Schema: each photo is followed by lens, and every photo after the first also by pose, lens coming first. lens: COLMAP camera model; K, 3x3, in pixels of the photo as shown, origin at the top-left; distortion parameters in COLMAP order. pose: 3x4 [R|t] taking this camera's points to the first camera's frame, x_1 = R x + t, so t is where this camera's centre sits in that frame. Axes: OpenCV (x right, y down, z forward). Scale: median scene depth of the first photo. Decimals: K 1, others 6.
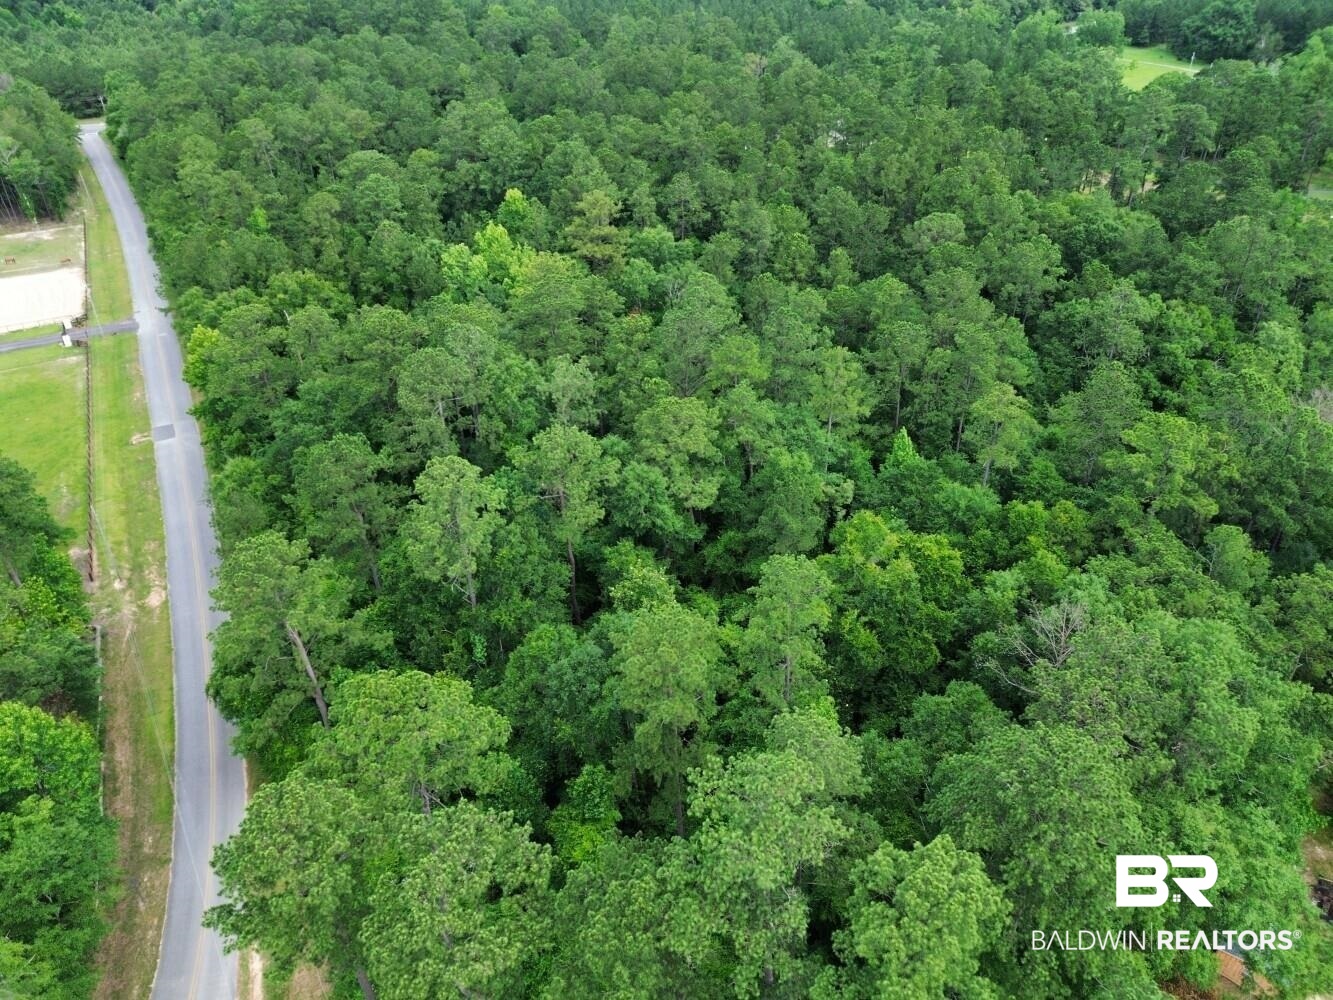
lens RADIAL K [[933.6, 0, 665.2], [0, 933.6, 496.1], [0, 0, 1]] dist [0.003277, 0.000813]
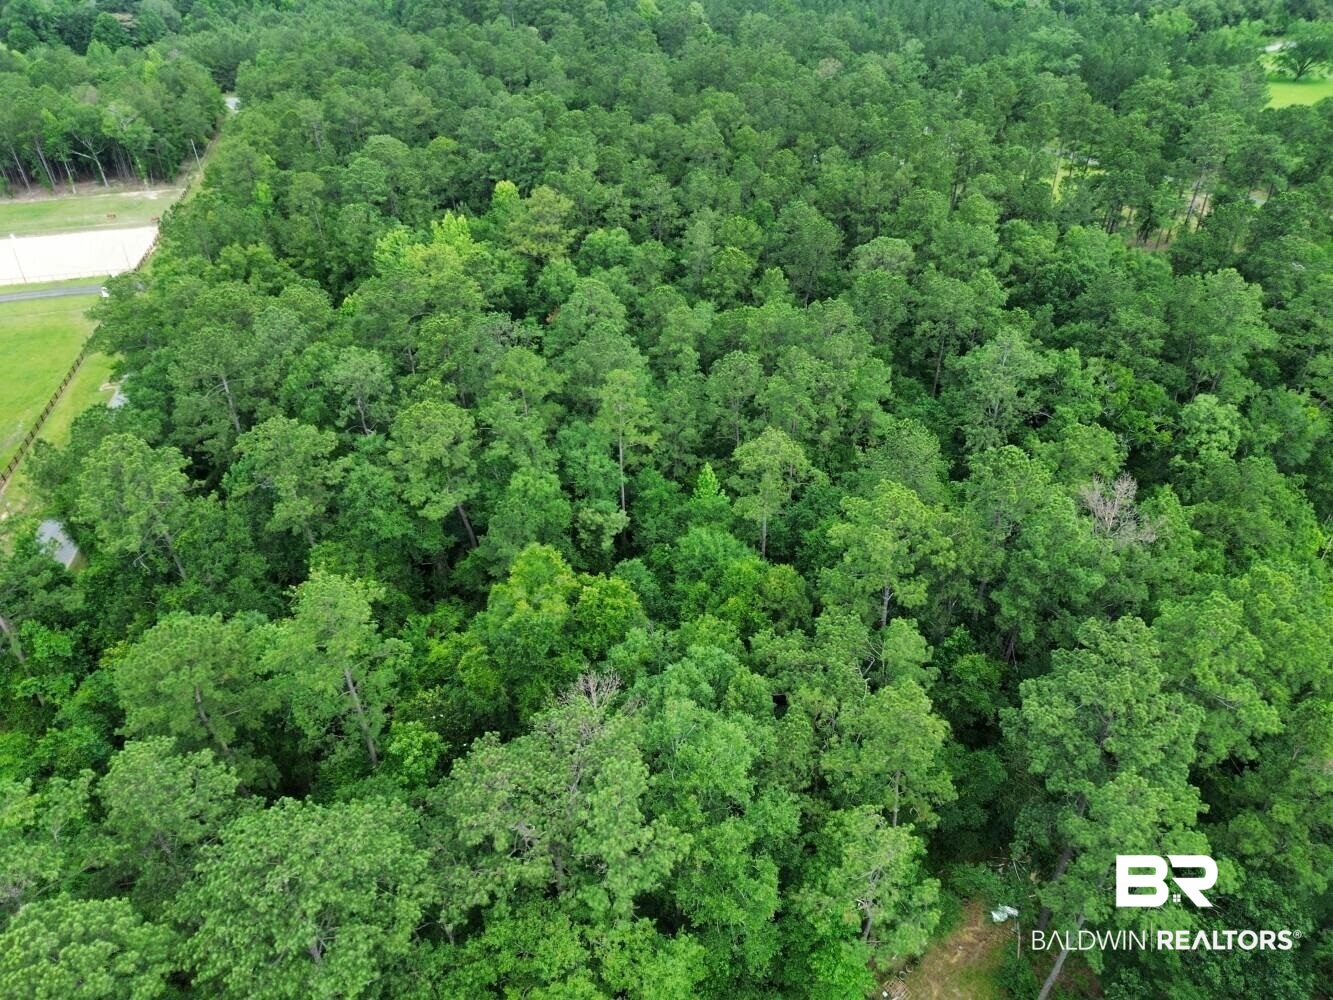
lens RADIAL K [[933.6, 0, 666.4], [0, 933.6, 503.9], [0, 0, 1]] dist [0.003277, 0.000813]
pose [[0.971787, 0.134023, -0.194083, 0.306936], [-0.132453, 0.990965, 0.021104, -0.036330], [0.195158, 0.005198, 0.980758, 0.063371]]
